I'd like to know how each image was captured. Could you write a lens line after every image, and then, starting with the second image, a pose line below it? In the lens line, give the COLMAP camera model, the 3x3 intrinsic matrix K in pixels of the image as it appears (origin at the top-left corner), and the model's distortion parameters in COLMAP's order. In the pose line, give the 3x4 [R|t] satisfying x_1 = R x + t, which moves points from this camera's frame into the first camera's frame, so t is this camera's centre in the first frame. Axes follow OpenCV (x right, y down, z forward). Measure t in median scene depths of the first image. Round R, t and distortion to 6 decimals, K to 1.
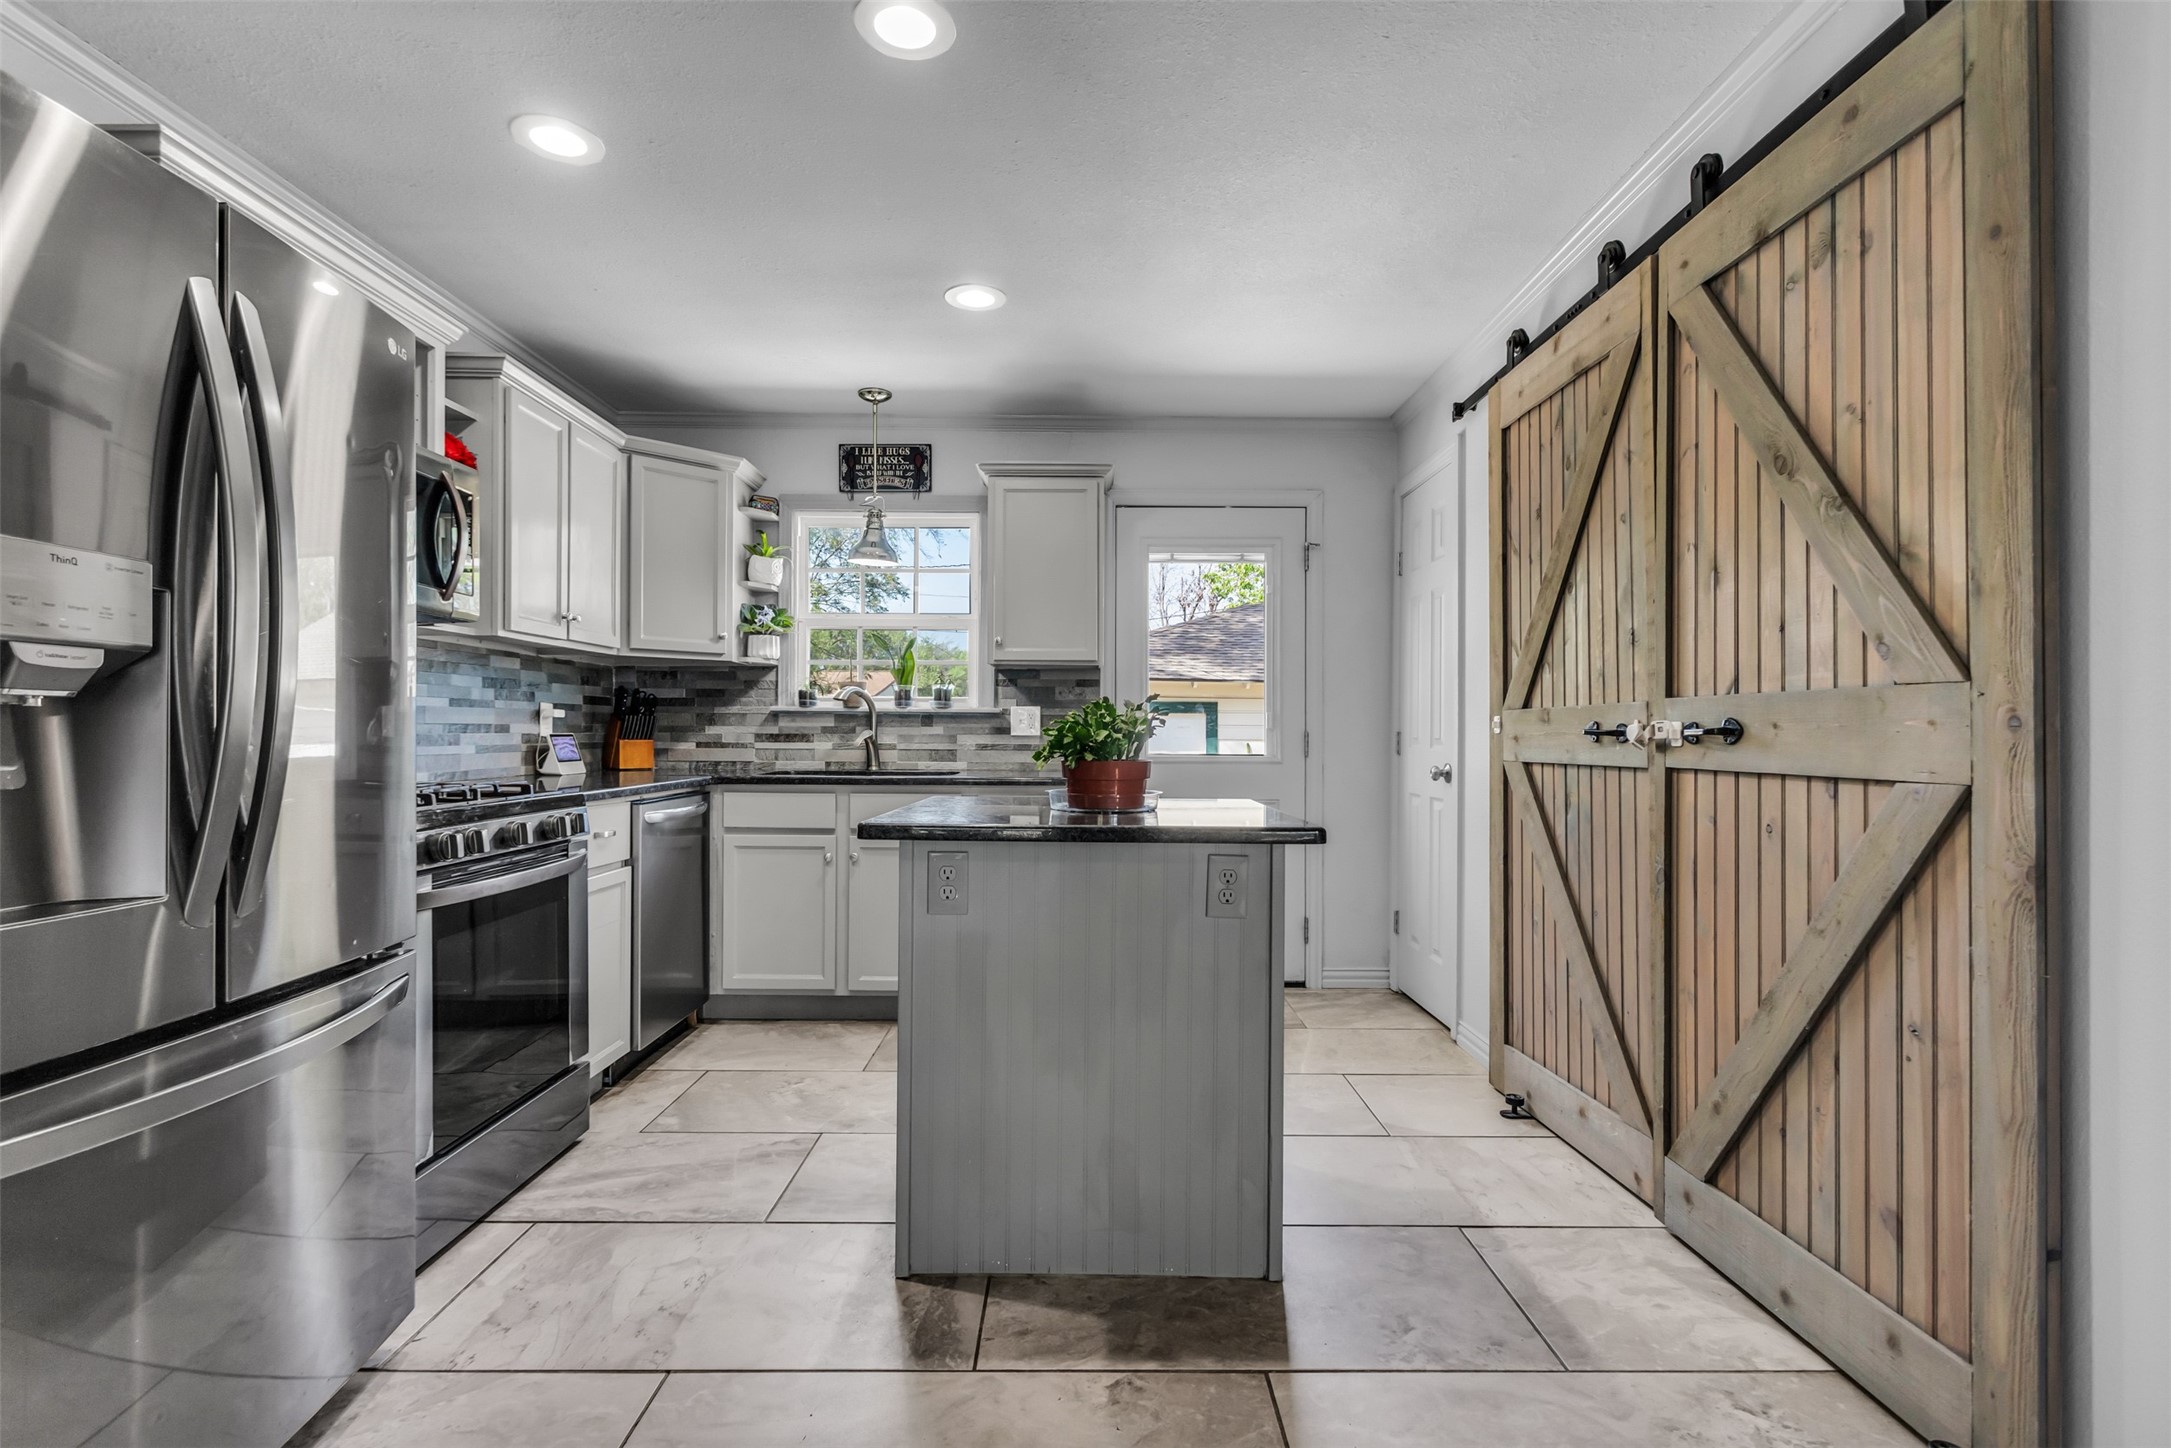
lens RADIAL K [[1024.6, 0, 1085.5], [0, 1024.6, 724.0], [0, 0, 1]] dist [-0.001703, 0.007252]
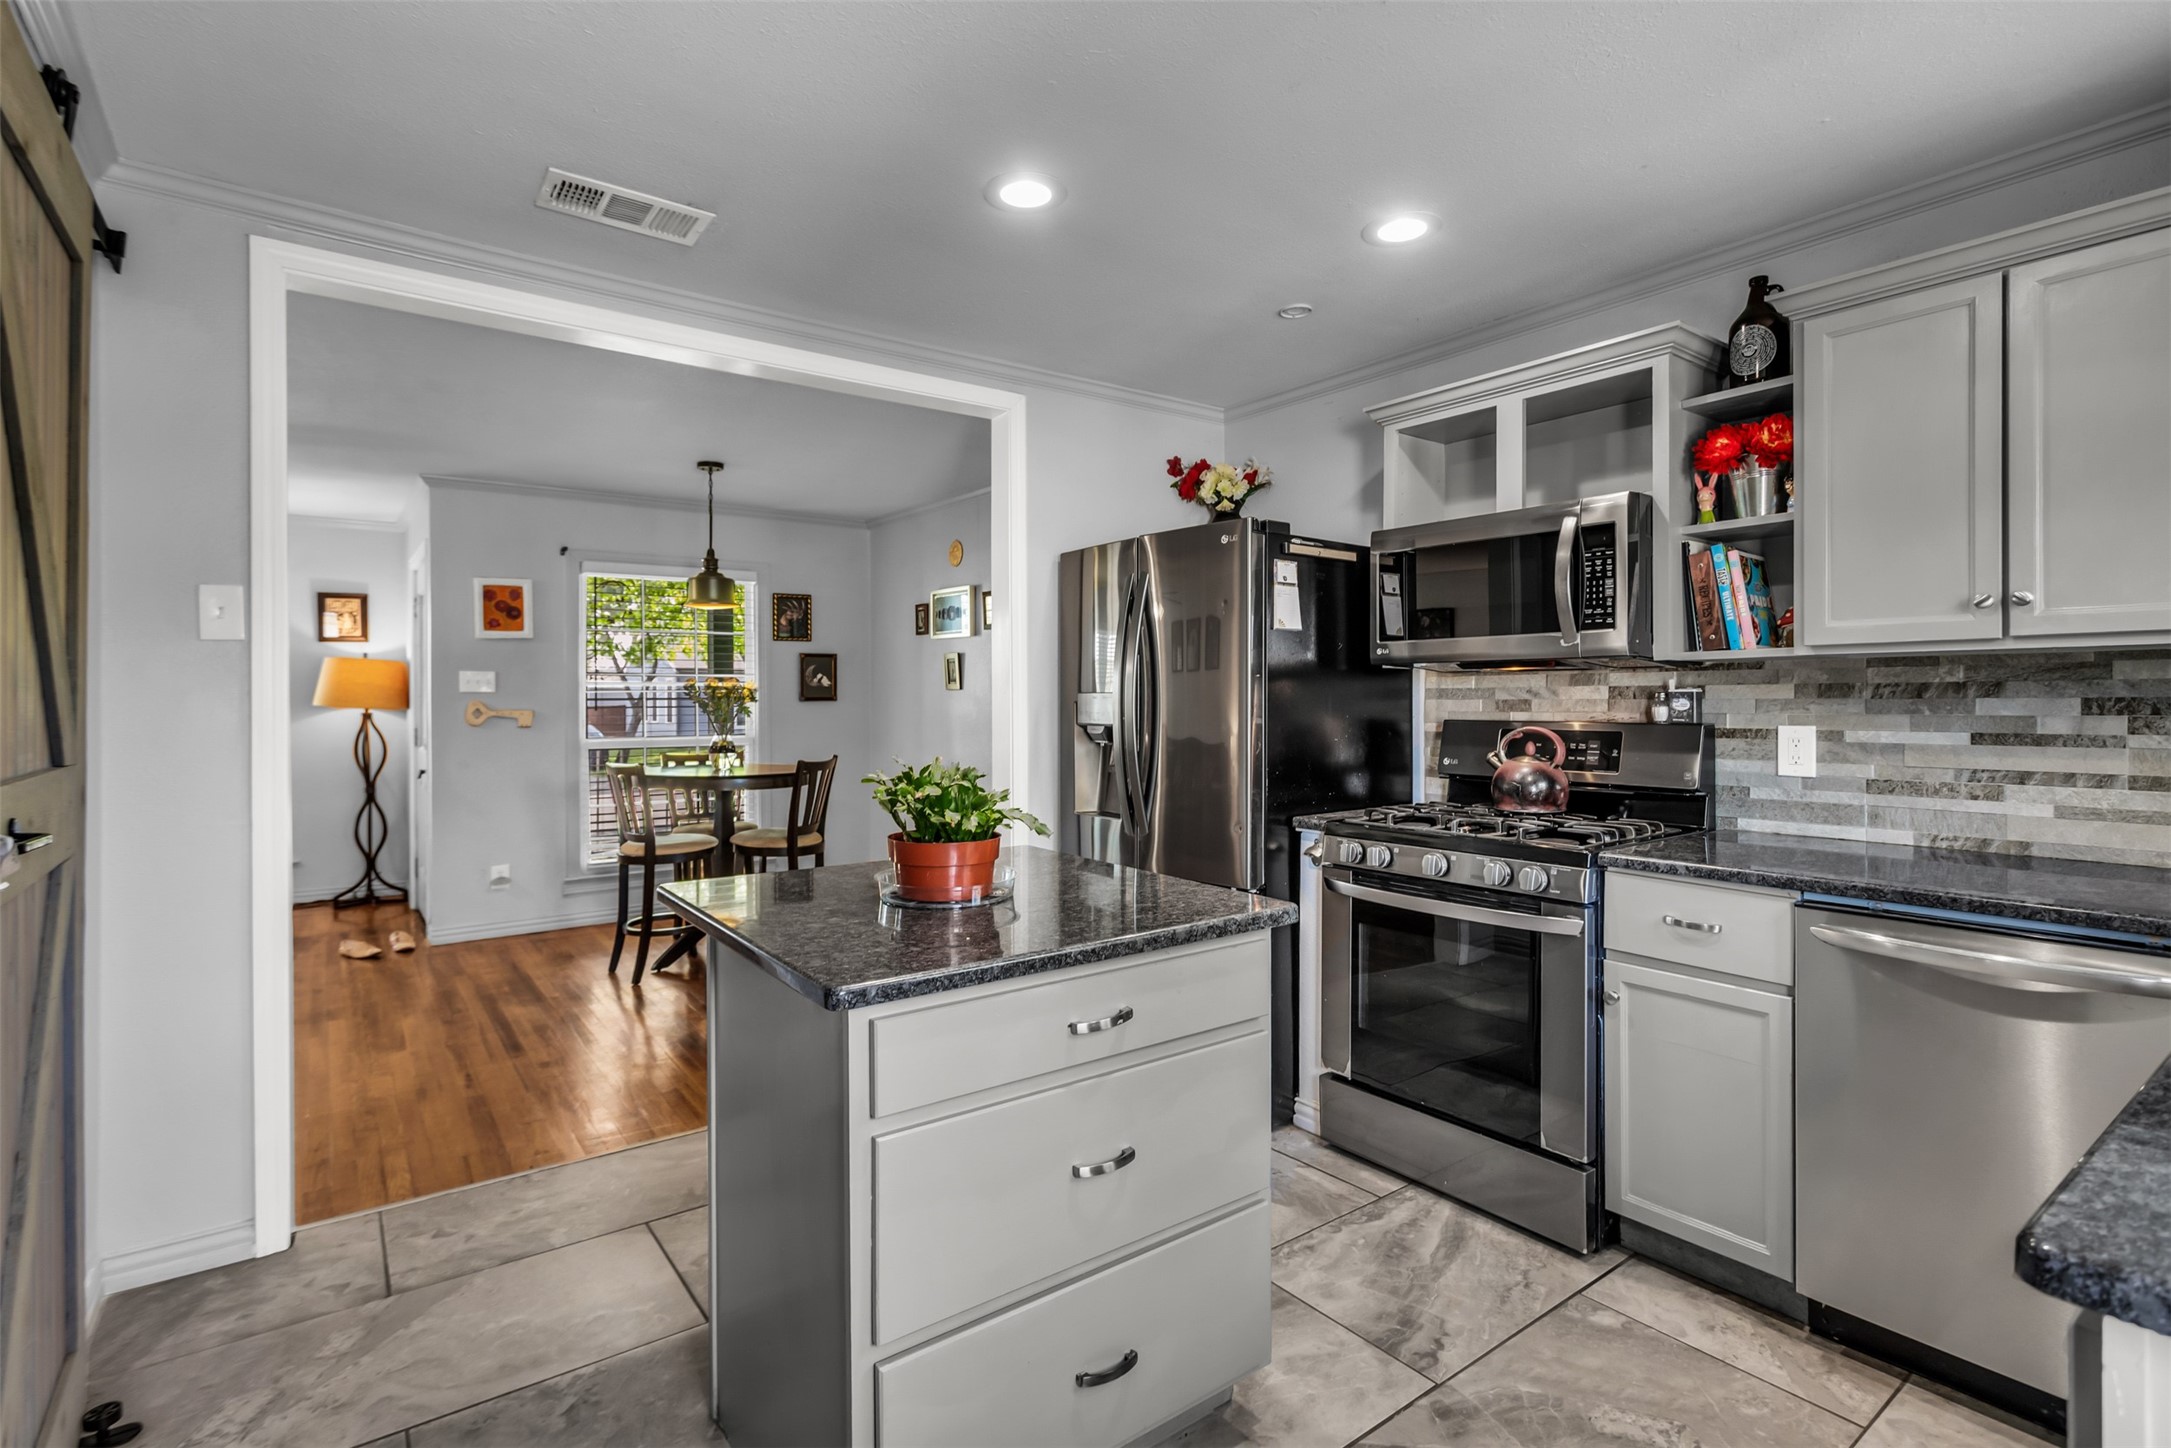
lens RADIAL K [[1032.8, 0, 1092.7], [0, 1032.8, 702.0], [0, 0, 1]] dist [0.000654, 0.000247]
pose [[-0.803718, 0.001188, -0.595009, 0.348606], [0.006090, 0.999962, -0.006230, -0.055334], [0.594979, -0.008630, -0.803695, 1.465033]]
